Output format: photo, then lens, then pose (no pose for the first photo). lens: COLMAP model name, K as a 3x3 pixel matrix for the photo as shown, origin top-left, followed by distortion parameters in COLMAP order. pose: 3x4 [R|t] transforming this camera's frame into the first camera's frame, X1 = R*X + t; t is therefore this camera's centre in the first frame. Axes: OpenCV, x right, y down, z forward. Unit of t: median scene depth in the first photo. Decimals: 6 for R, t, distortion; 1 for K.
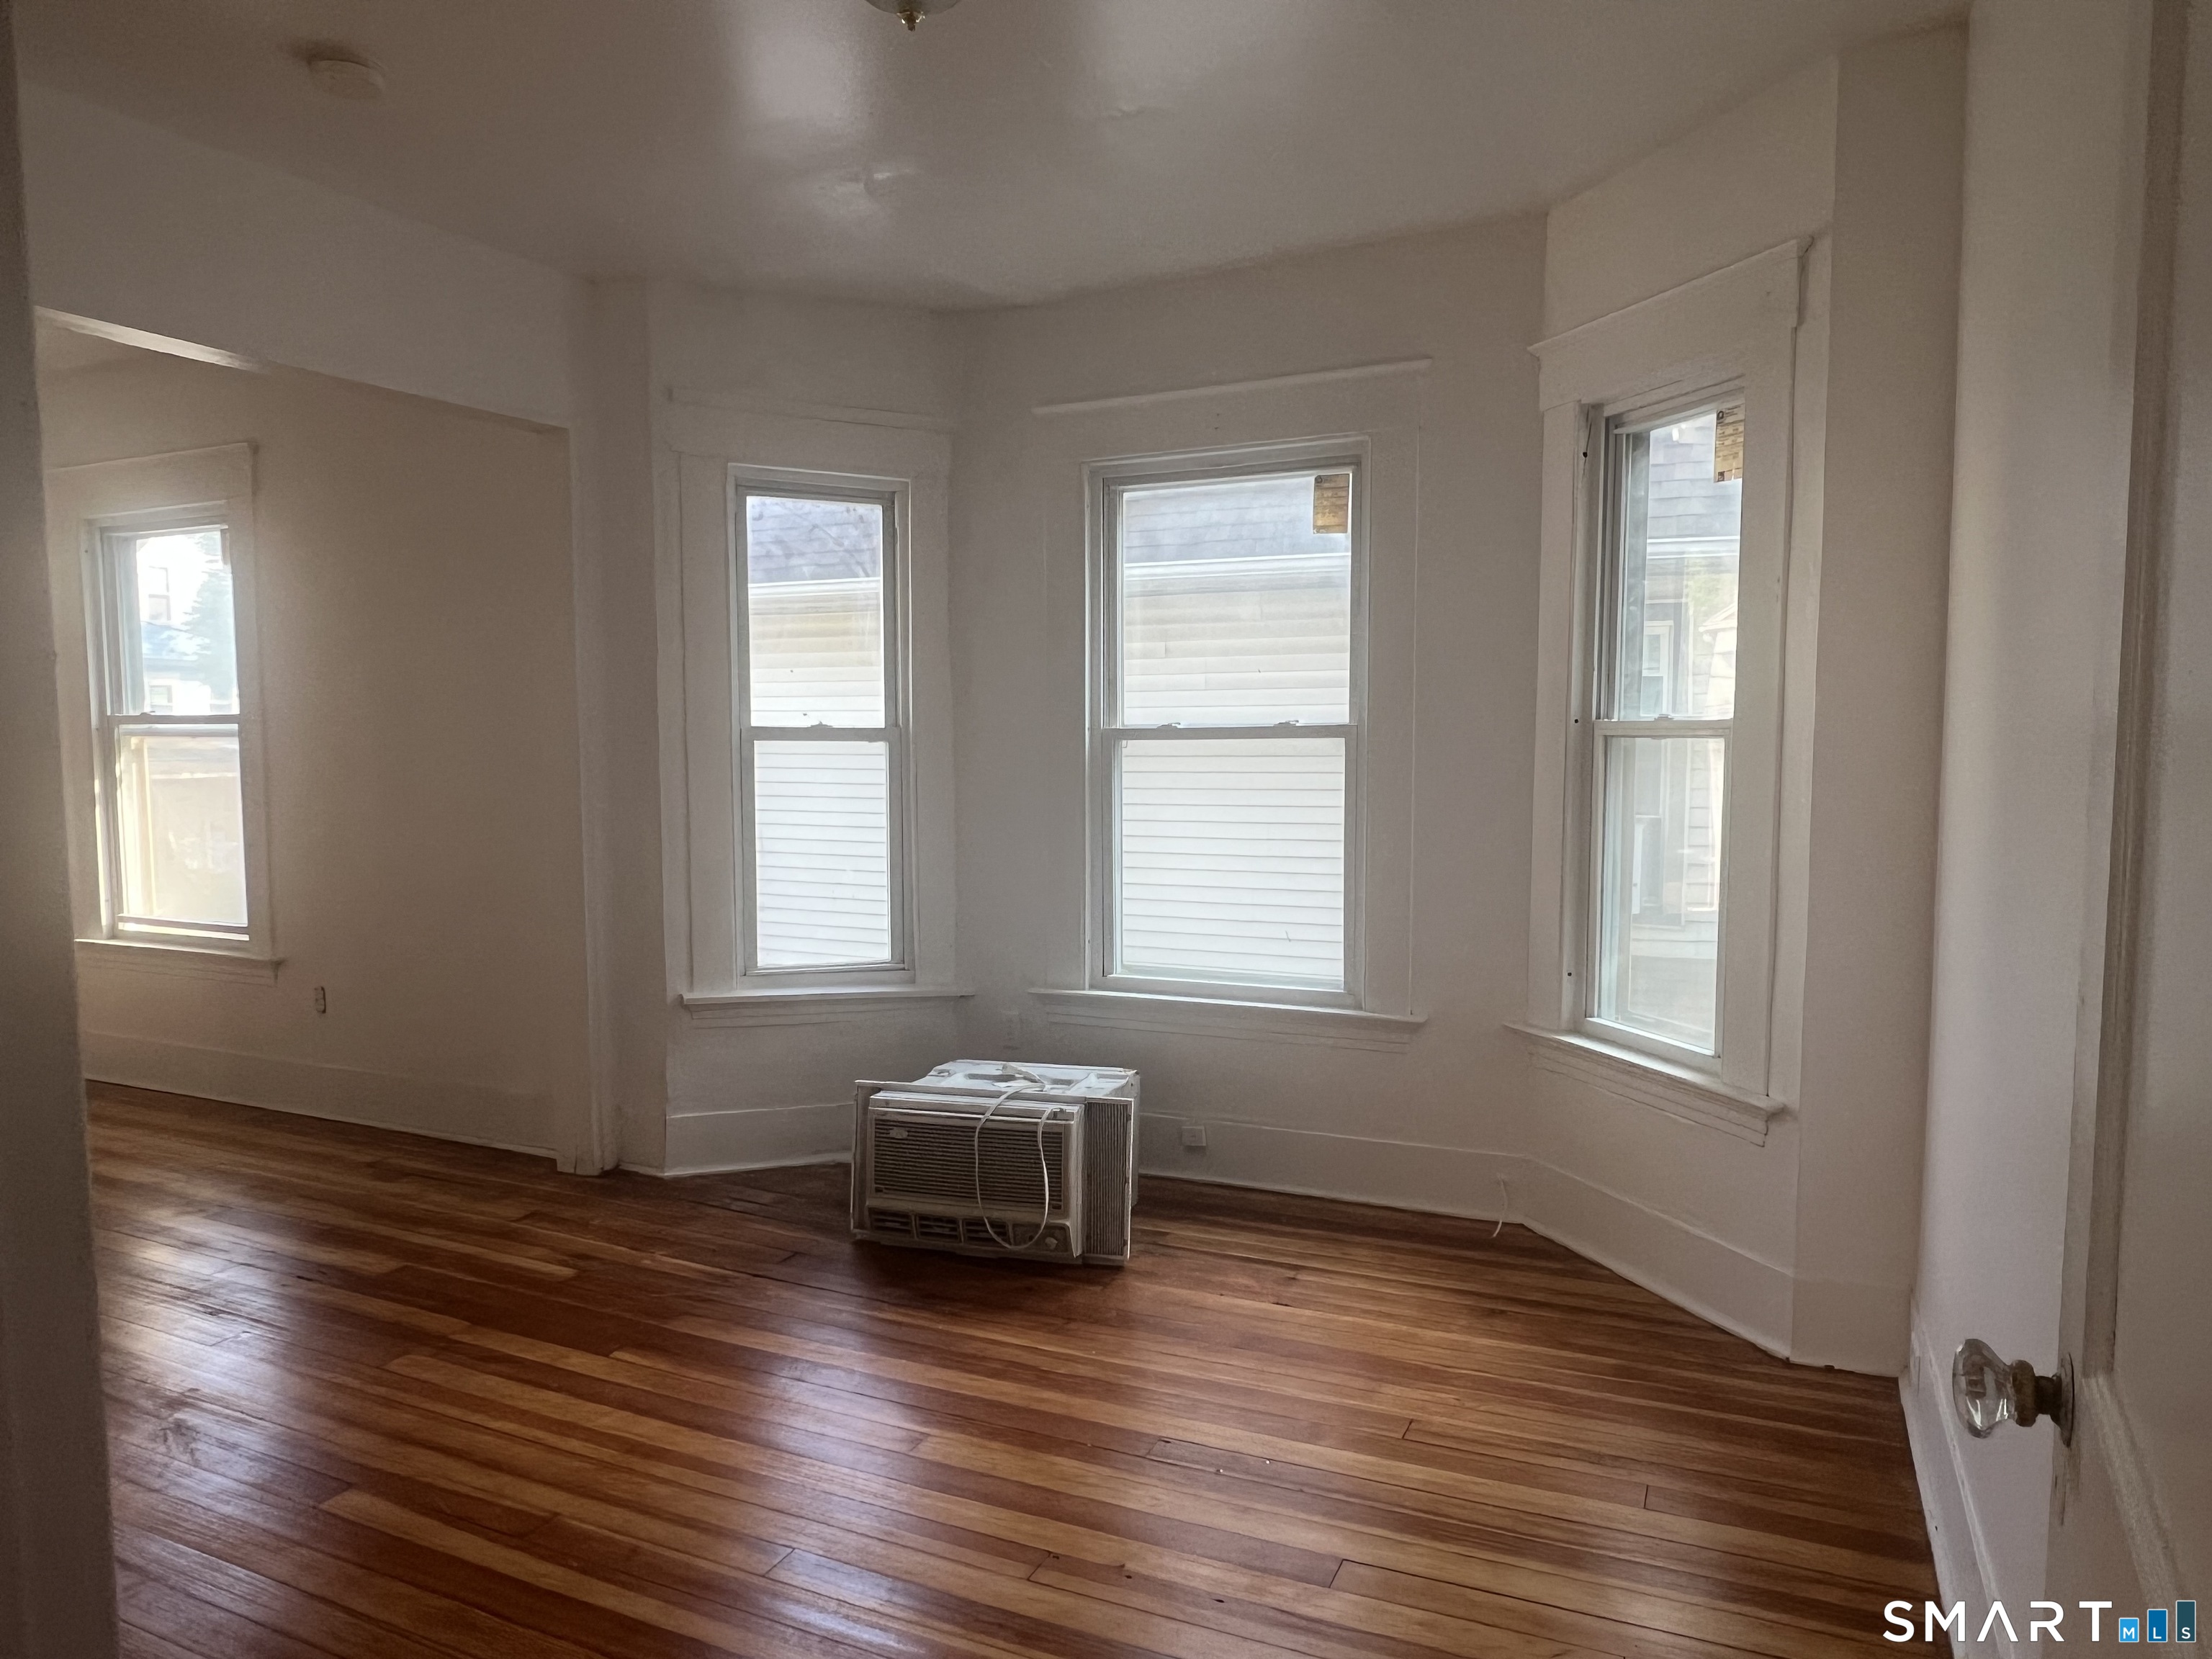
lens RADIAL K [[1438.1, 0, 1108.3], [0, 1438.1, 819.4], [0, 0, 1]] dist [-0.001121, -0.001315]
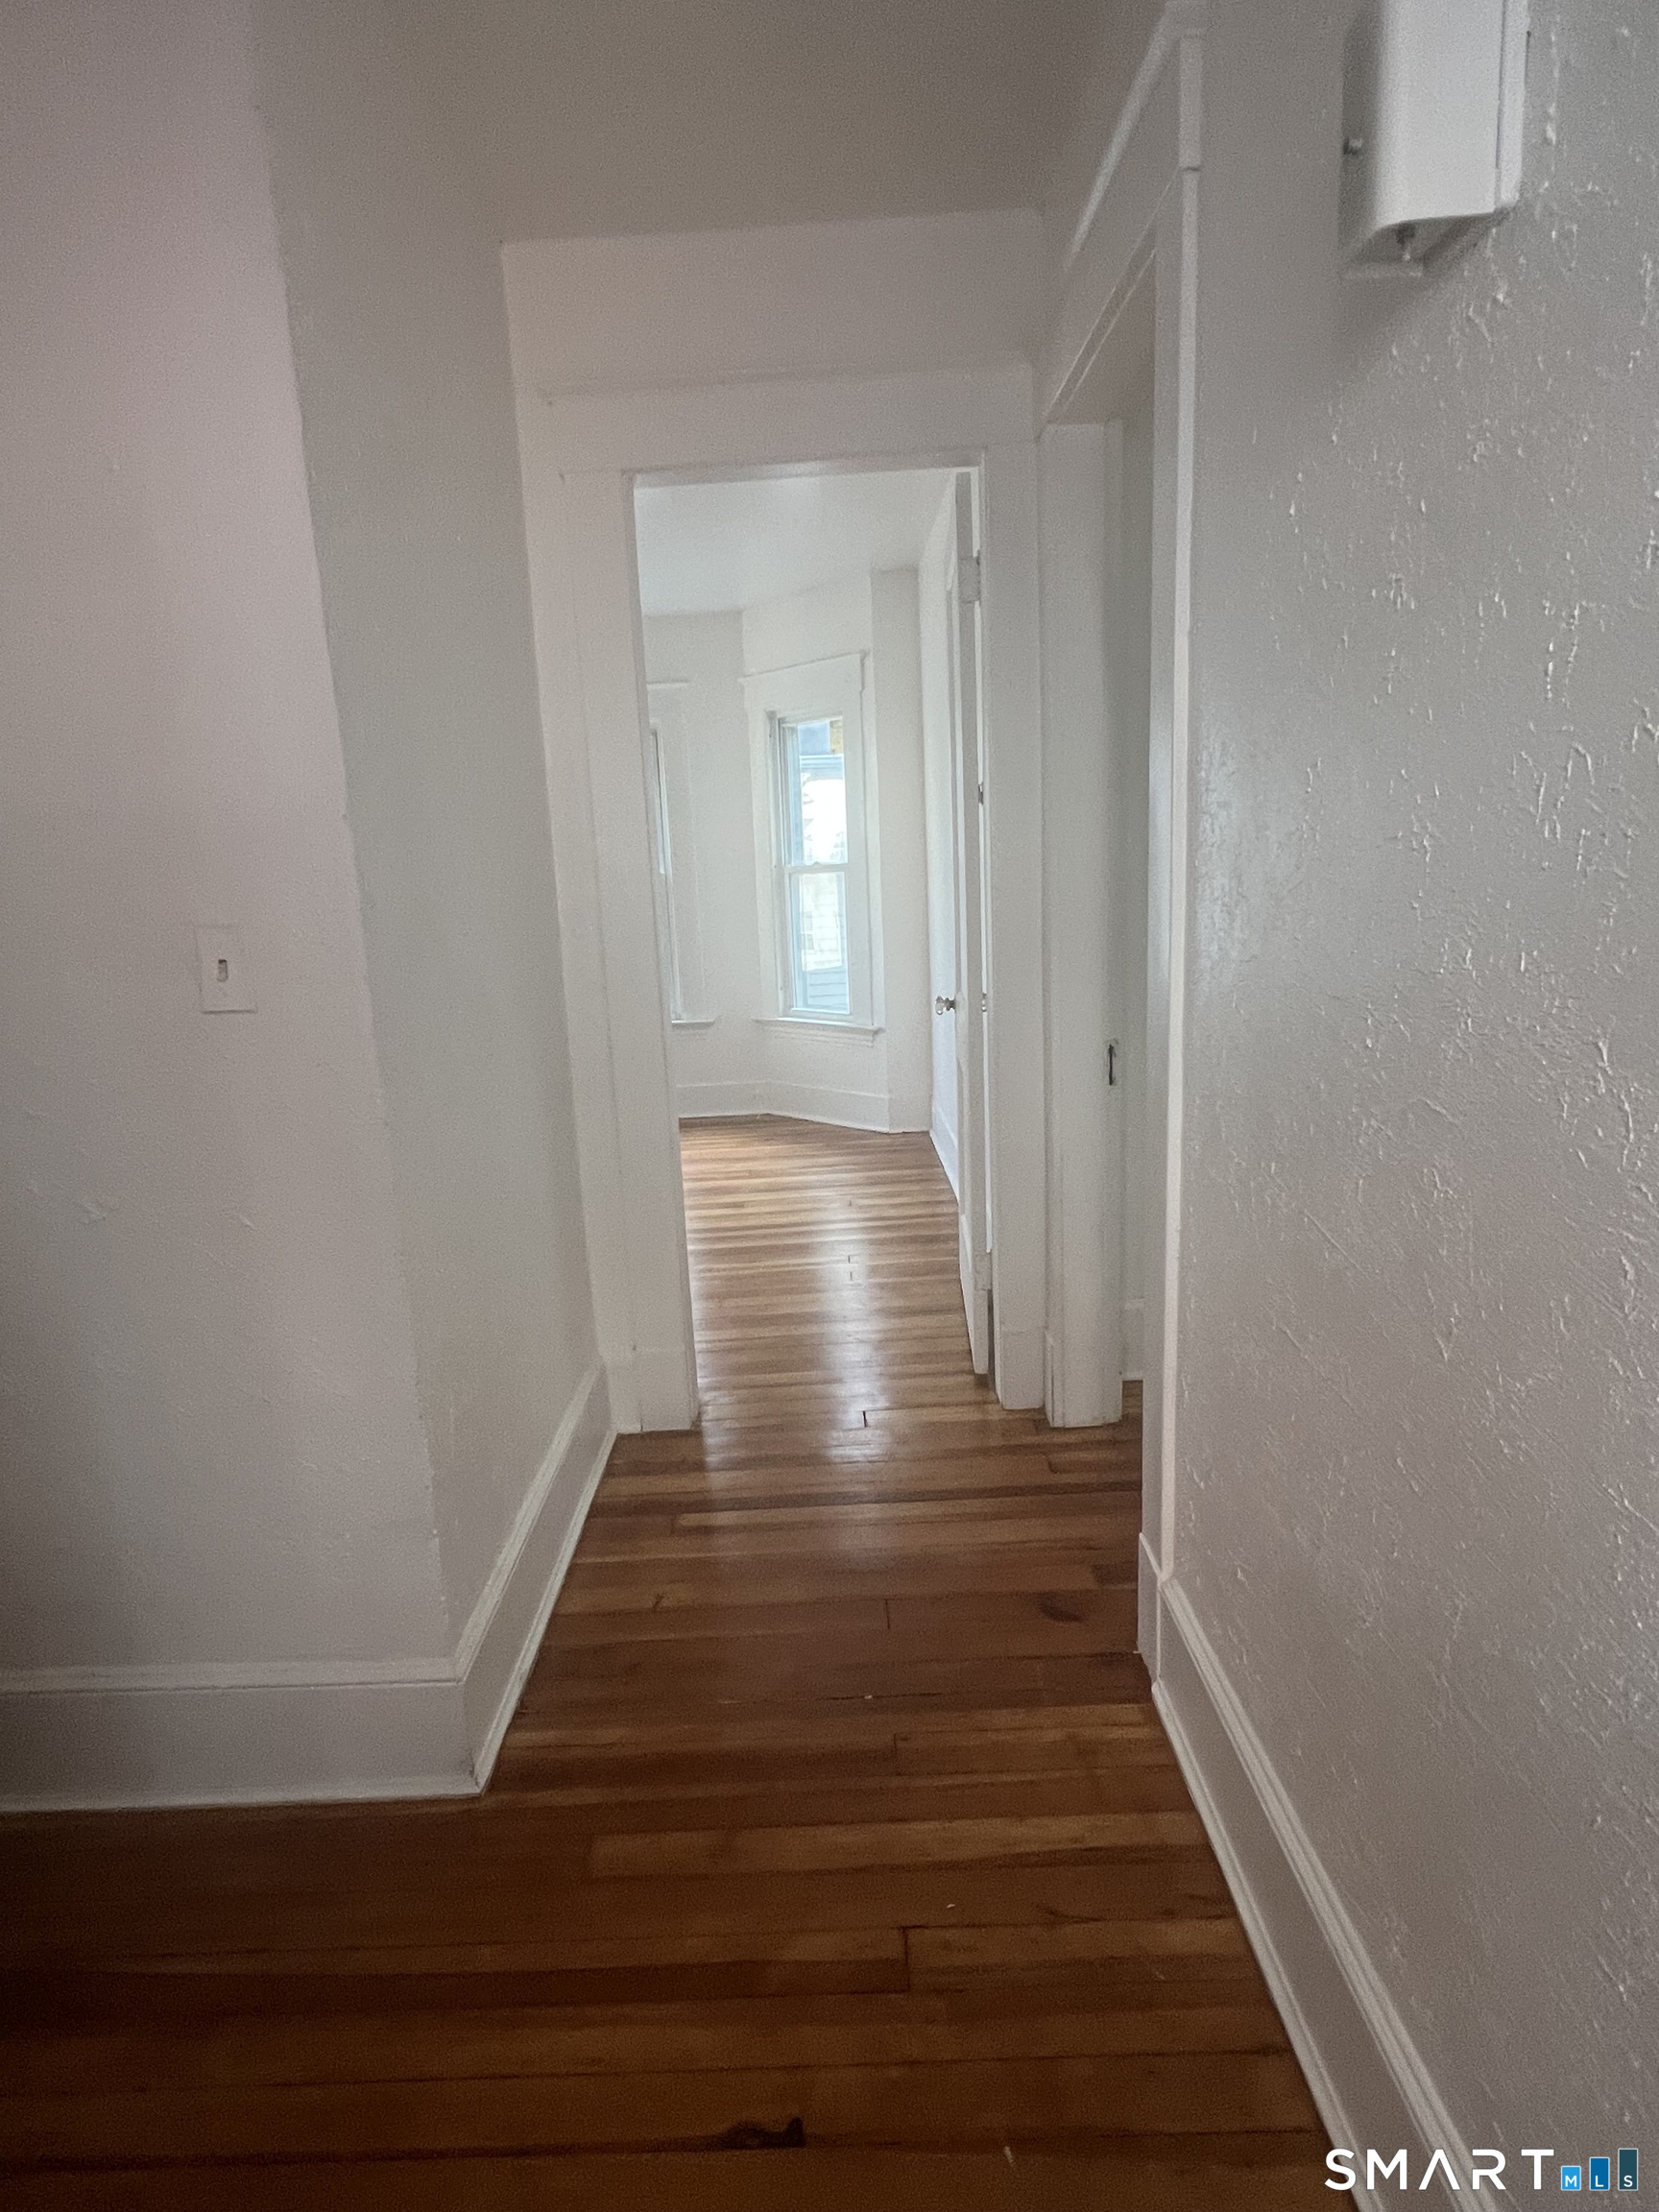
lens RADIAL K [[1179.4, 0, 824.1], [0, 1179.4, 1097.2], [0, 0, 1]] dist [0.000462, -0.000614]
pose [[0.906012, -0.123876, 0.404719, -0.381314], [0.076696, 0.988432, 0.130844, 0.048343], [-0.416246, -0.087506, 0.905032, -0.674246]]
